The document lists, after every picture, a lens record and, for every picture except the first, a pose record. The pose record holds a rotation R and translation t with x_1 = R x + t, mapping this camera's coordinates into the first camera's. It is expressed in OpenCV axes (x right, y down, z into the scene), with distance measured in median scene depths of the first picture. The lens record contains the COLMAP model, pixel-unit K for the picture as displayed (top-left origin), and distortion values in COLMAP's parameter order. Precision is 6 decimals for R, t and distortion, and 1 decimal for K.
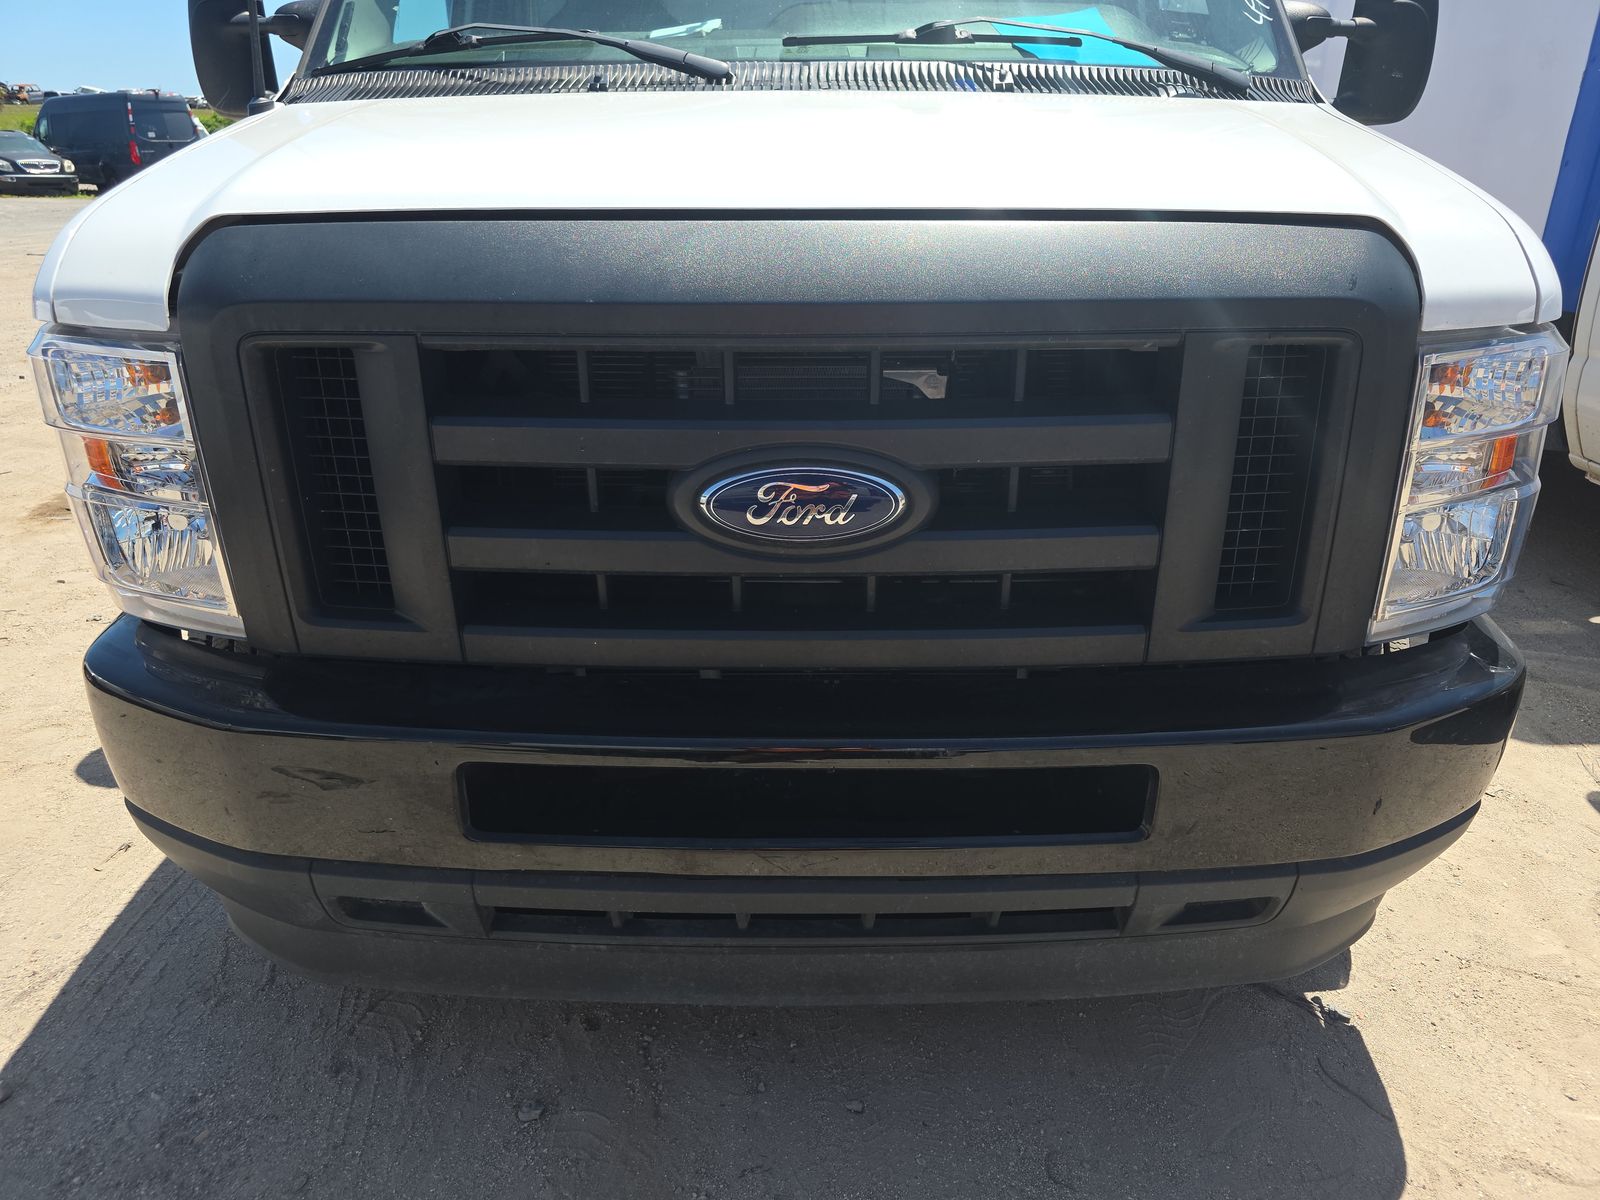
lens RADIAL K [[1094.4, 0, 800.0], [0, 1094.4, 600.0], [0, 0, 1]] dist [0.002337, -0.003132]
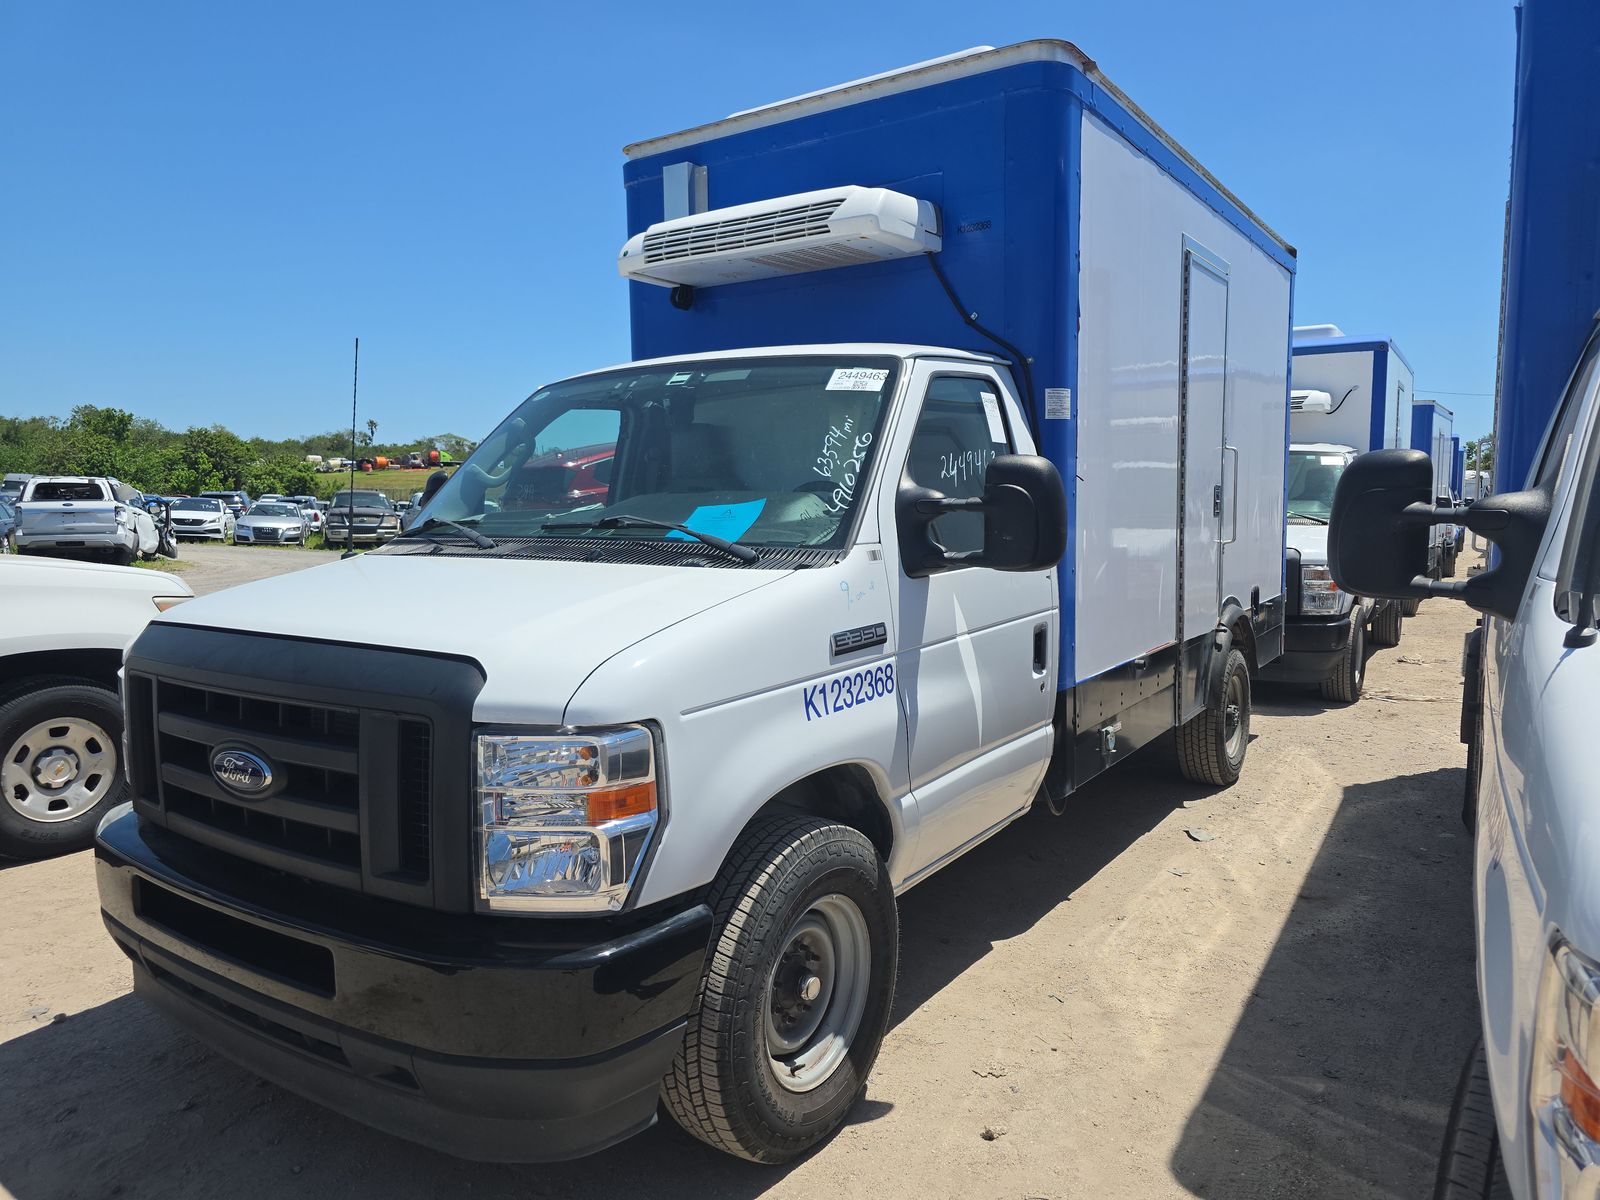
lens RADIAL K [[1071.5, 0, 798.3], [0, 1071.5, 627.4], [0, 0, 1]] dist [-0.000086, -0.001300]
pose [[0.839001, 0.057128, -0.541123, 2.604150], [-0.233096, 0.936339, -0.262558, -0.074785], [0.491675, 0.346420, 0.798905, -0.239322]]
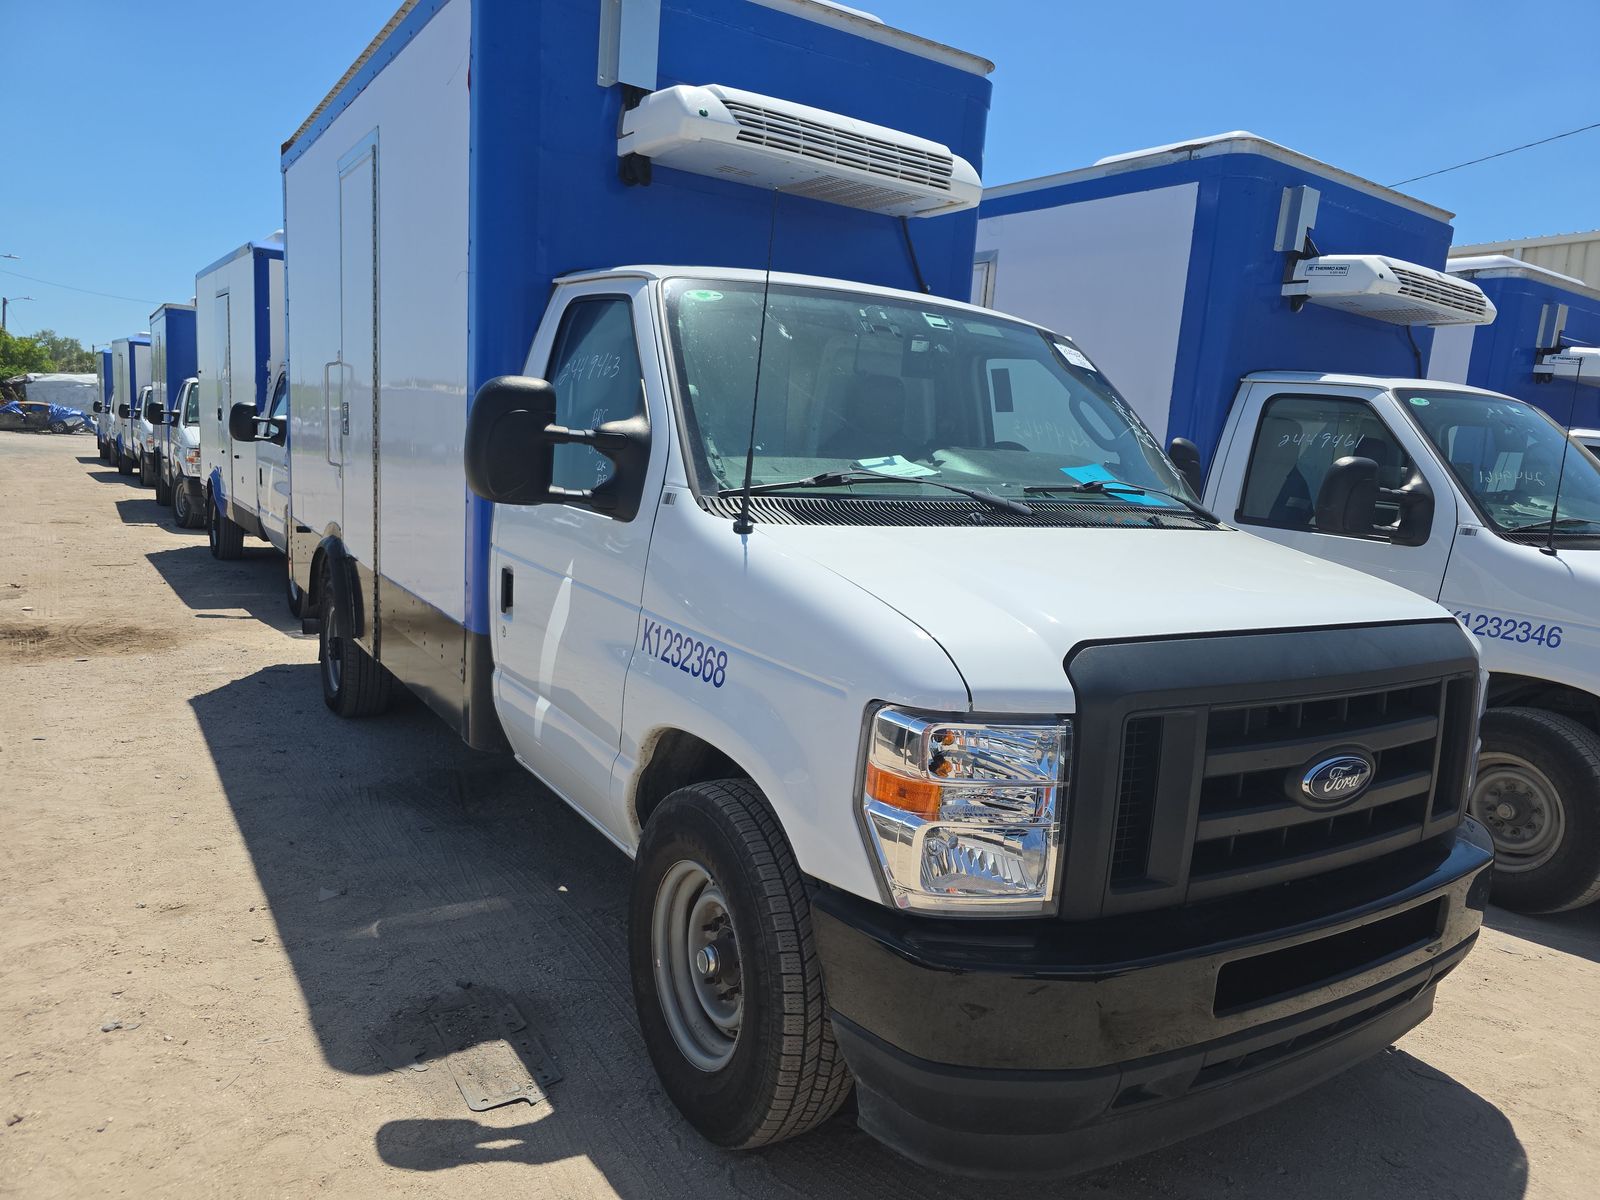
lens RADIAL K [[1094.4, 0, 800.0], [0, 1094.4, 600.0], [0, 0, 1]] dist [0.002337, -0.003132]
pose [[0.826139, -0.017887, 0.563183, -1.524508], [0.188834, 0.950486, -0.246815, -0.071898], [-0.530883, 0.310251, 0.788611, -0.091344]]
